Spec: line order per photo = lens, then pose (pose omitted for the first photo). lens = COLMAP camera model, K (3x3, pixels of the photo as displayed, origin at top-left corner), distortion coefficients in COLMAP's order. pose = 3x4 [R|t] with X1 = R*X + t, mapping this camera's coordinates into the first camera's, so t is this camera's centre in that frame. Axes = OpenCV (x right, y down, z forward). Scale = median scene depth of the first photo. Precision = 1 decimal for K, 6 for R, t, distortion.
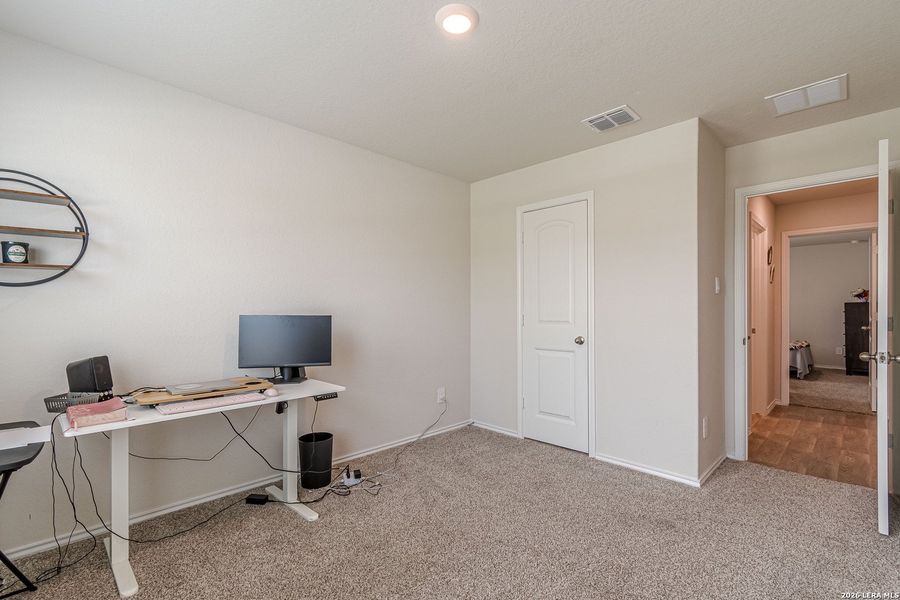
lens RADIAL K [[401.1, 0, 450.4], [0, 401.1, 306.8], [0, 0, 1]] dist [0.003112, 0.000200]
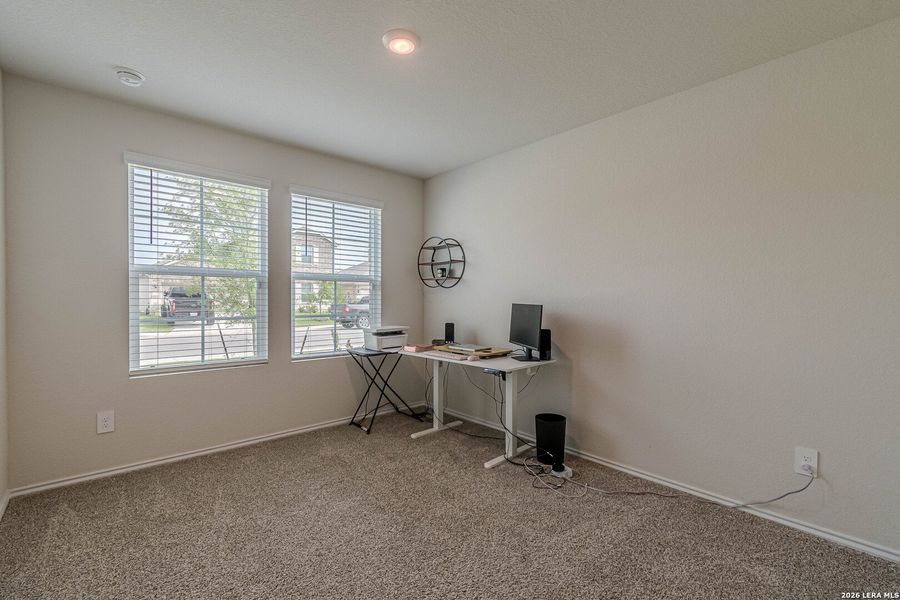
lens RADIAL K [[401.1, 0, 456.2], [0, 401.1, 297.0], [0, 0, 1]] dist [0.003112, 0.000200]
pose [[-0.051030, -0.011390, -0.998632, 0.780568], [0.001121, 0.999934, -0.011462, 0.015290], [0.998696, -0.001705, -0.051014, 0.829604]]
